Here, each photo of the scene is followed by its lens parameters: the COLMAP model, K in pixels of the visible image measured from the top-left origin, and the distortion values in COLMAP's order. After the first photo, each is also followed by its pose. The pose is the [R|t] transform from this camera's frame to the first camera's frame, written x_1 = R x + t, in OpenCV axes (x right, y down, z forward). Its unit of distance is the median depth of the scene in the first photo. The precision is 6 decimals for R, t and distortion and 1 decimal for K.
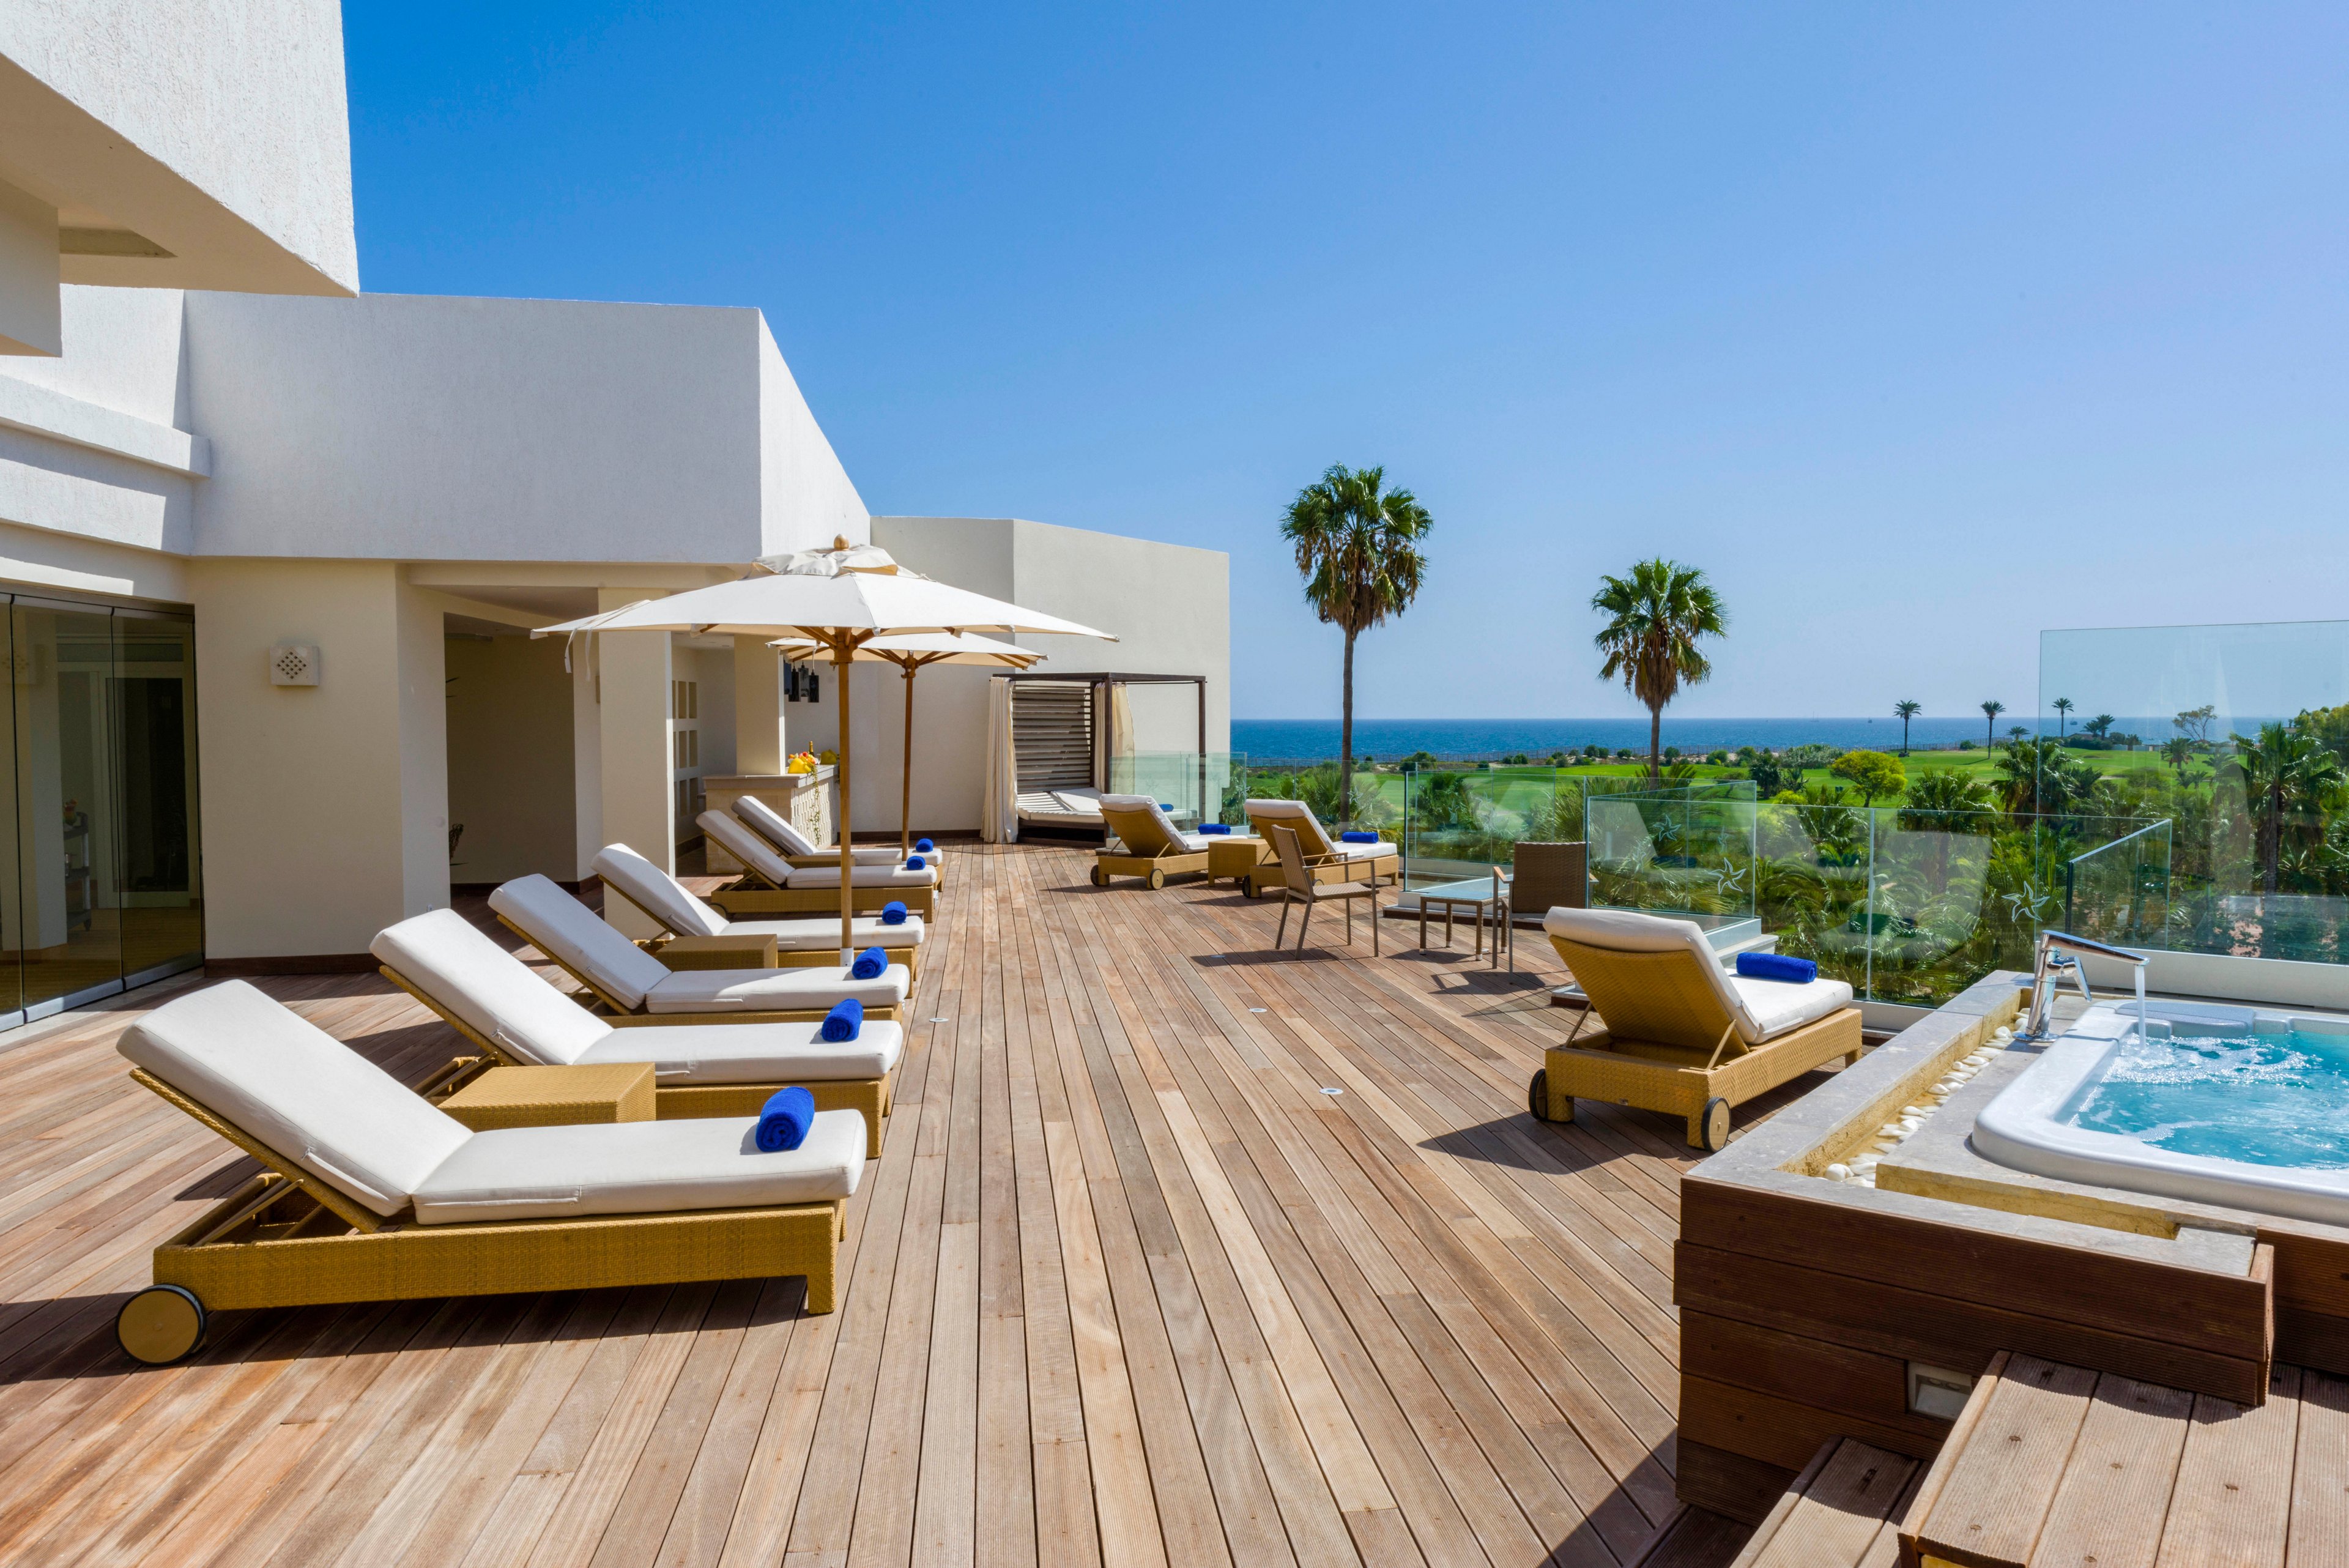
lens RADIAL K [[1553.7, 0, 1174.5], [0, 1553.7, 784.0], [0, 0, 1]] dist [0.024356, 0.003249]
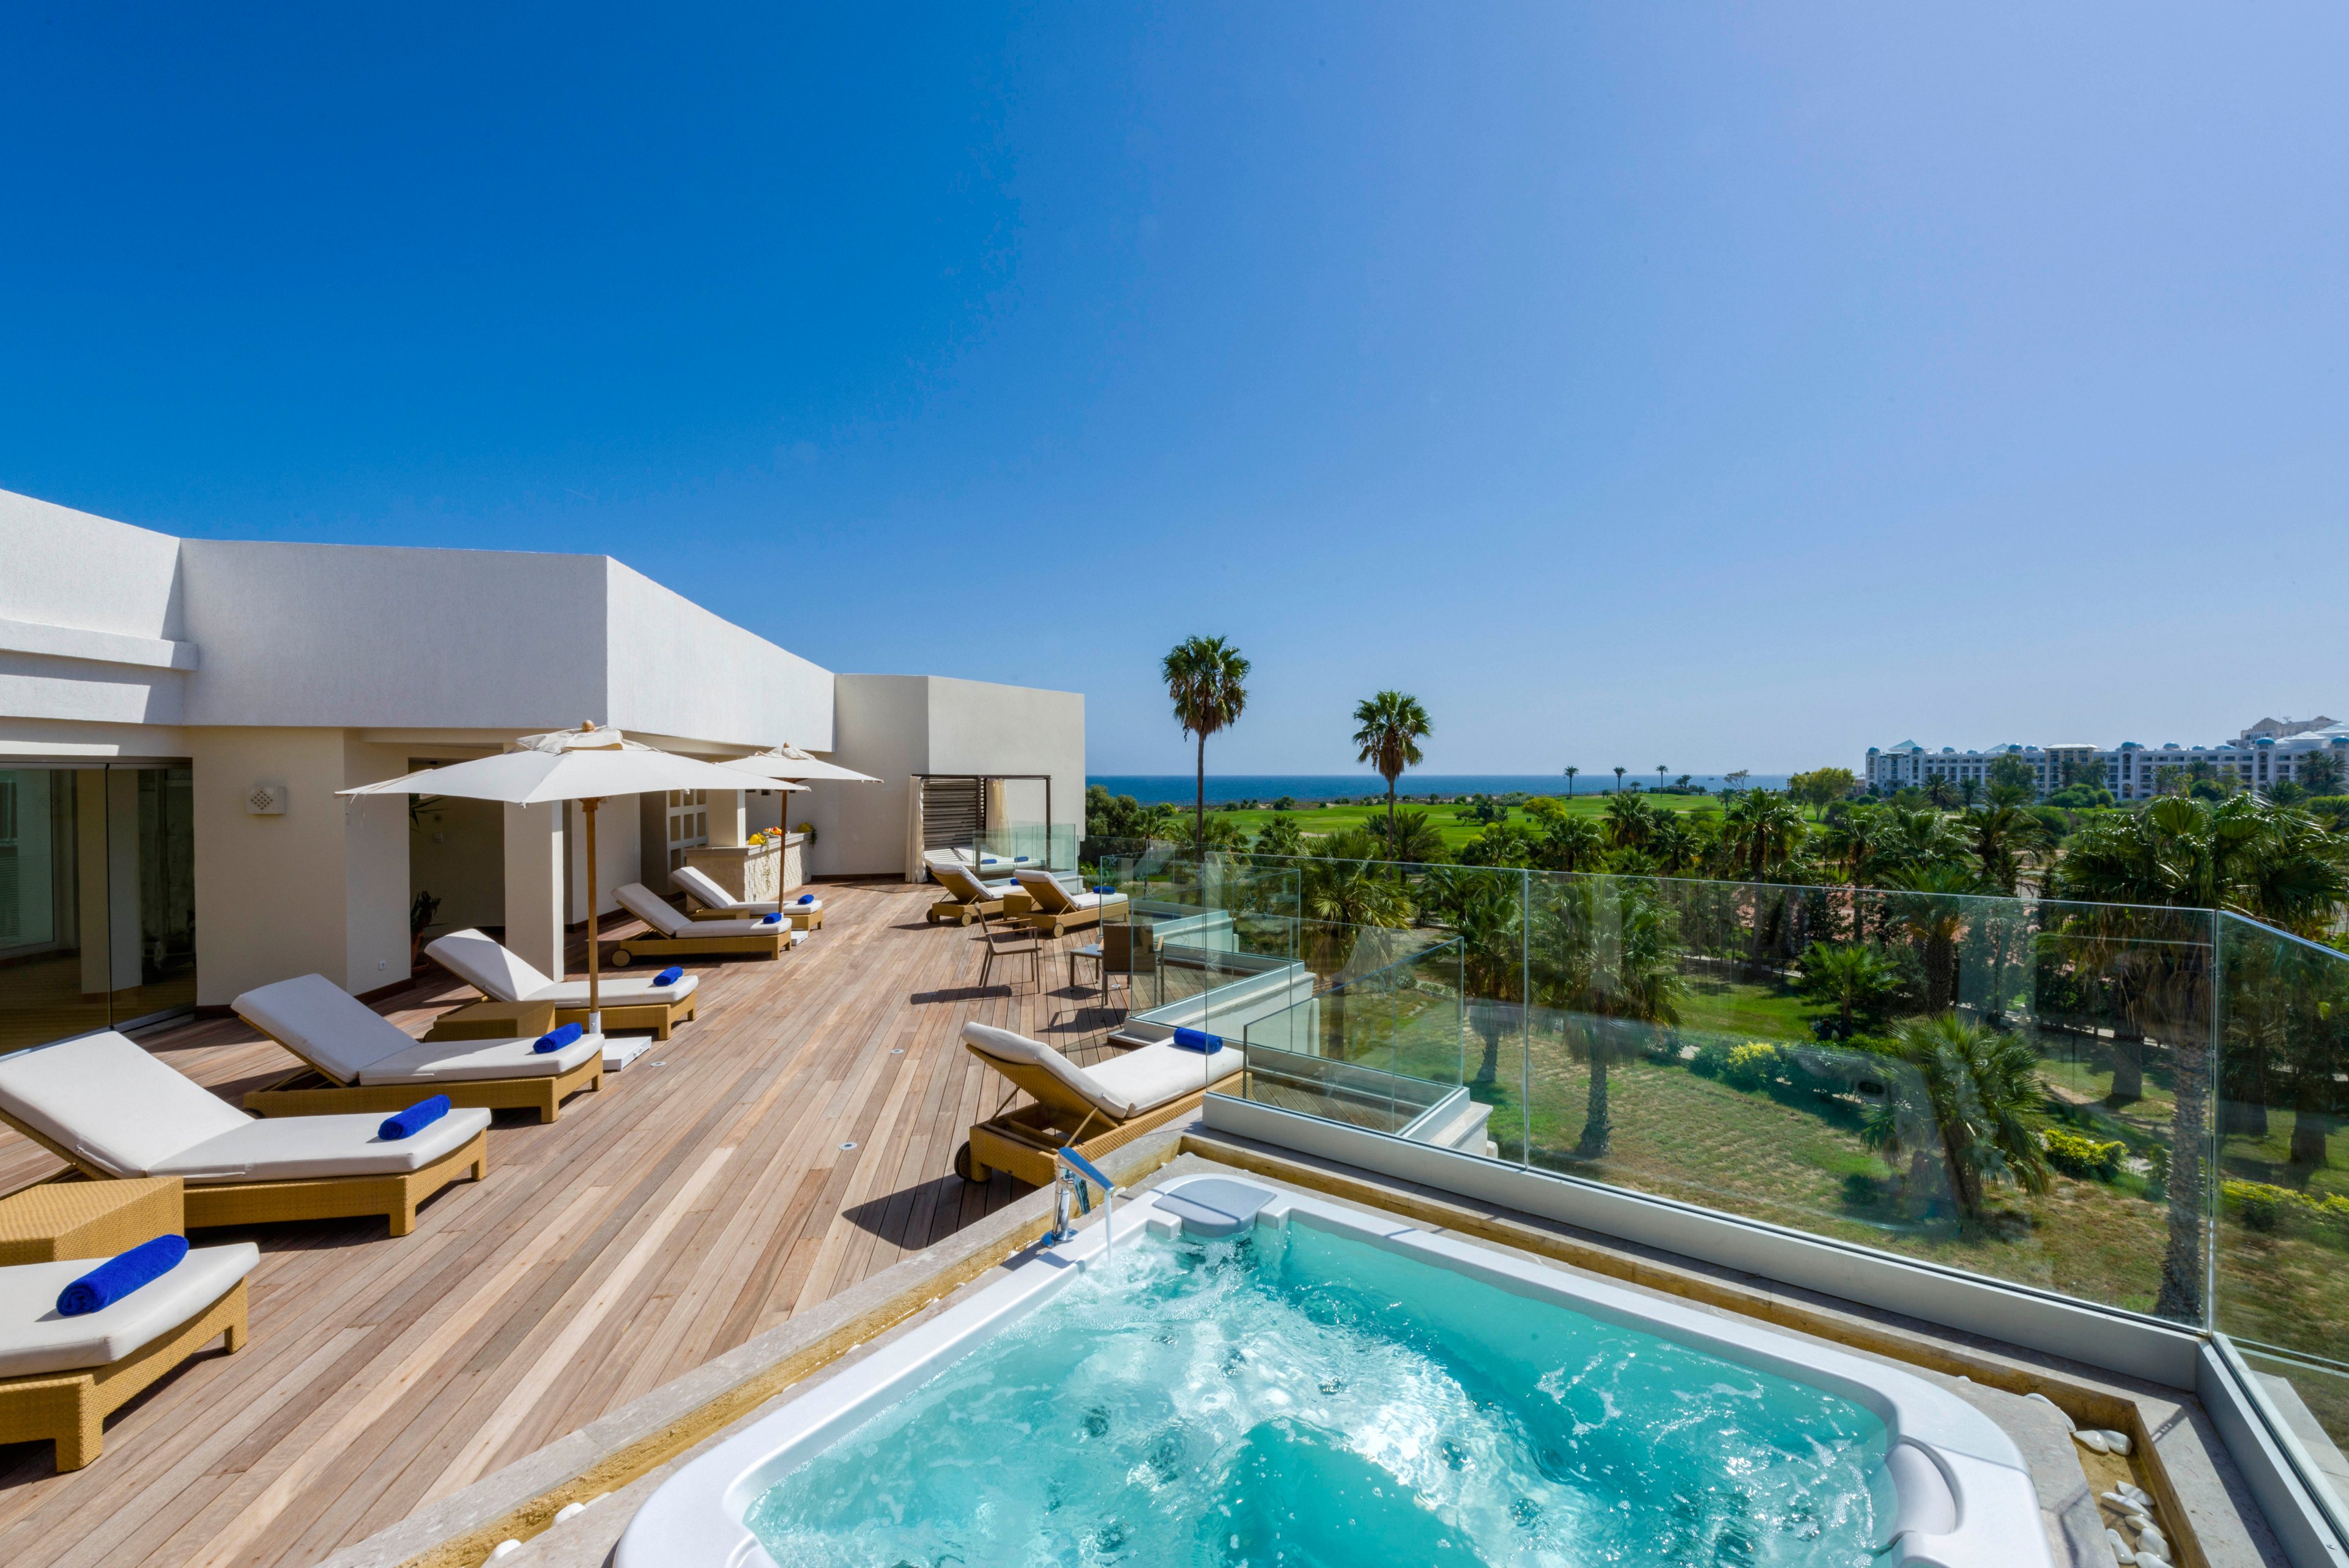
lens RADIAL K [[915.9, 0, 1174.5], [0, 915.9, 784.0], [0, 0, 1]] dist [0.032271, -0.010336]
pose [[0.999676, -0.000633, 0.025464, 0.095748], [0.001448, 0.999487, -0.032008, -0.023836], [-0.025431, 0.032035, 0.999163, 0.047465]]
